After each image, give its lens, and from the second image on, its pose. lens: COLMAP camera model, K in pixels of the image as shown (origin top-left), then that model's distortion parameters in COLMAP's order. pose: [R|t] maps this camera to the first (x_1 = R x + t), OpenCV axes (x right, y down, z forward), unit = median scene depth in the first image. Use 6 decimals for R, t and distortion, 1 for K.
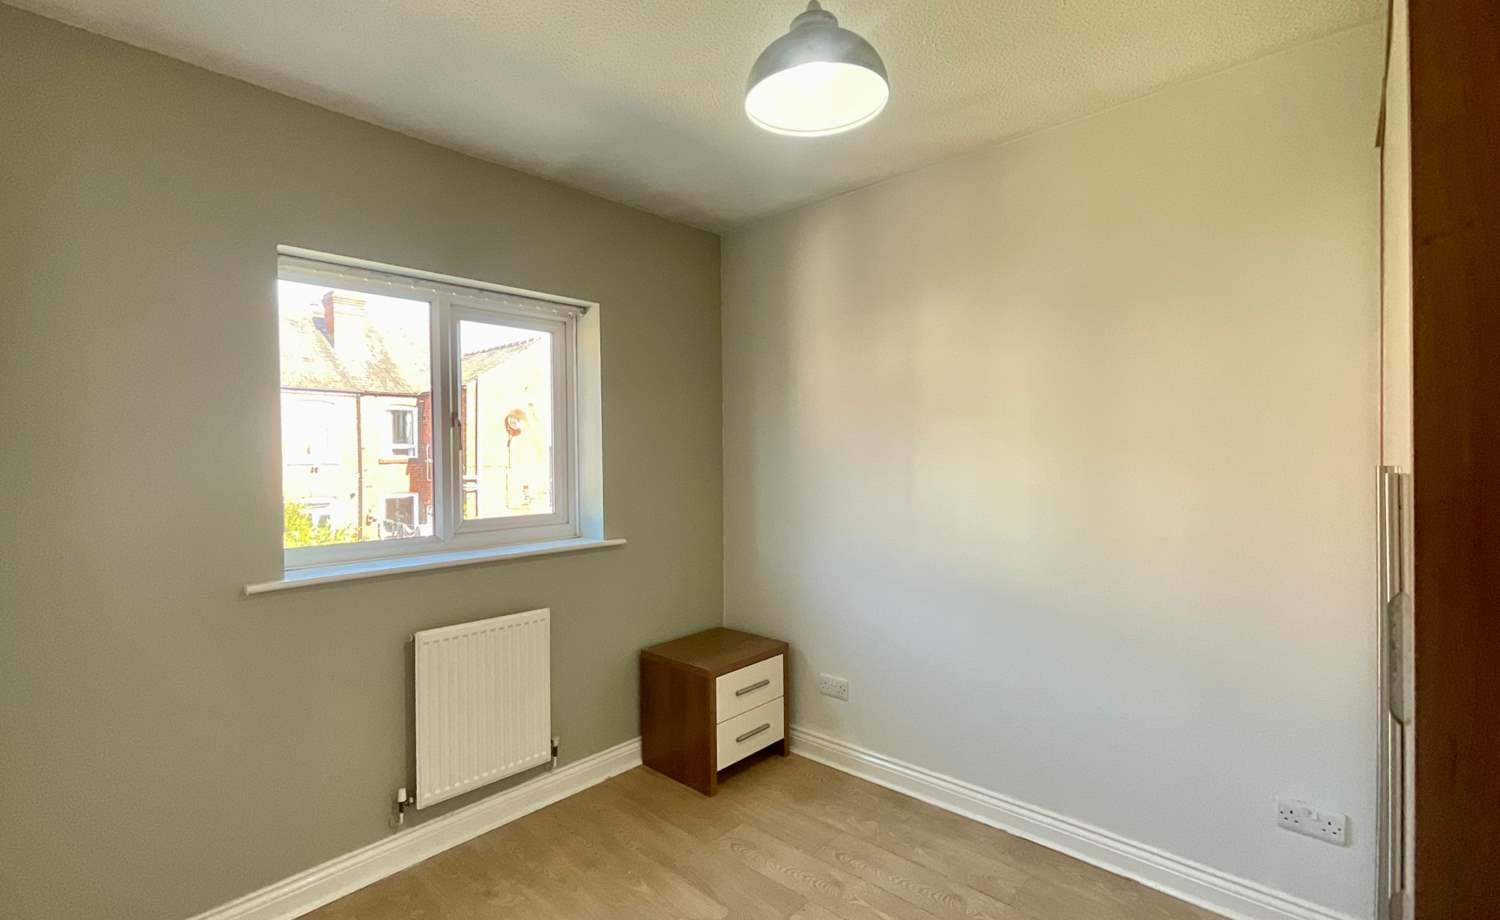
lens RADIAL K [[642.3, 0, 750.2], [0, 642.3, 462.8], [0, 0, 1]] dist [0.002036, 0.000586]
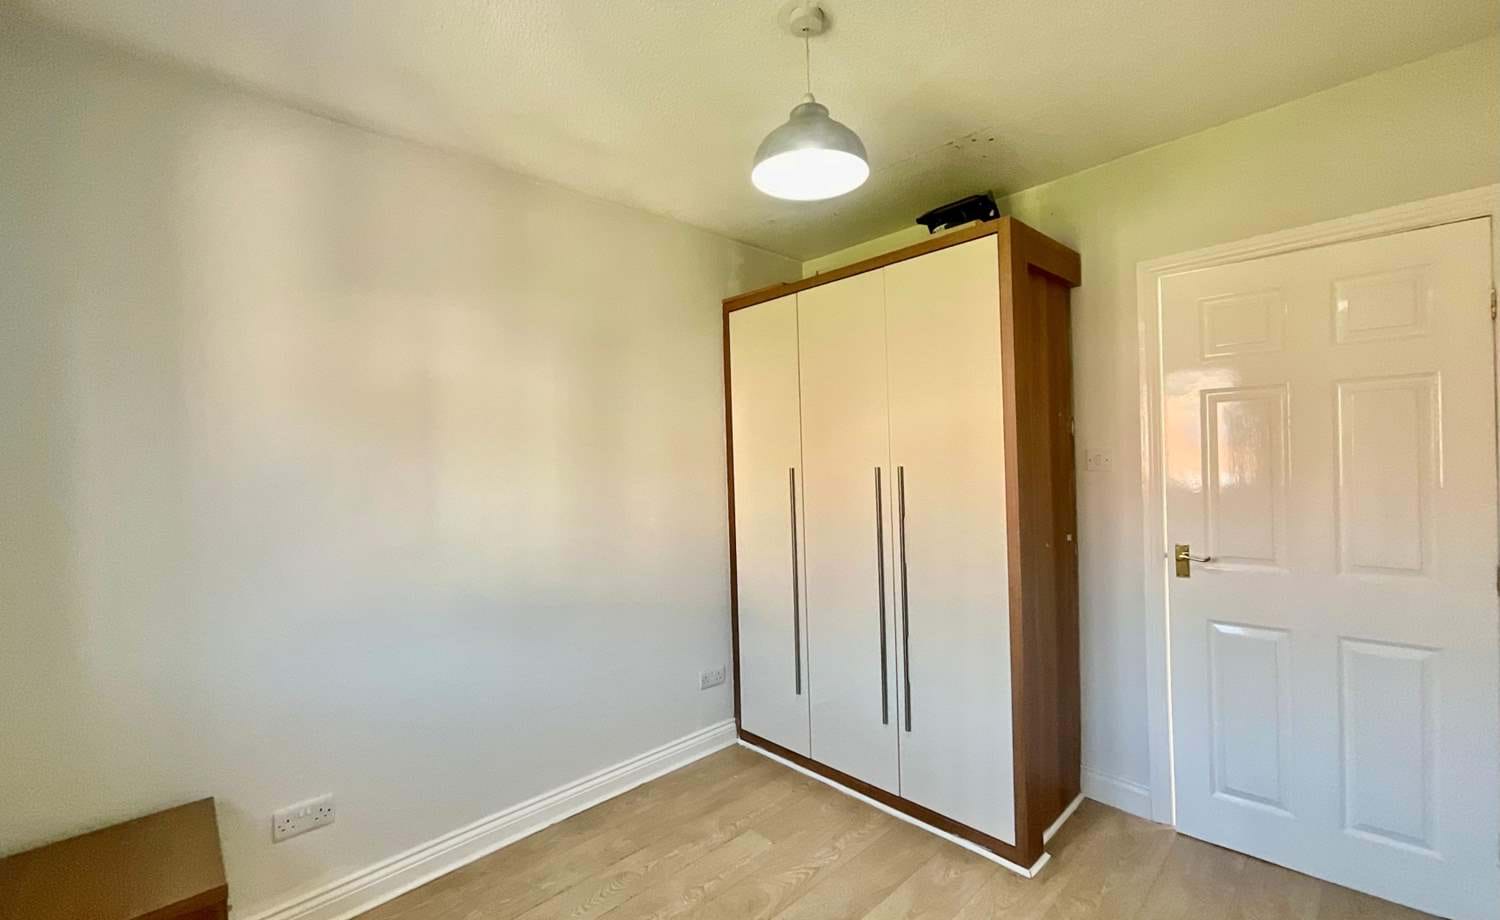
lens RADIAL K [[642.3, 0, 750.2], [0, 642.3, 462.8], [0, 0, 1]] dist [0.002036, 0.000586]
pose [[0.074445, -0.005199, 0.997212, -0.648422], [0.039087, 0.999233, 0.002291, -0.012510], [-0.996459, 0.038807, 0.074591, 0.588062]]
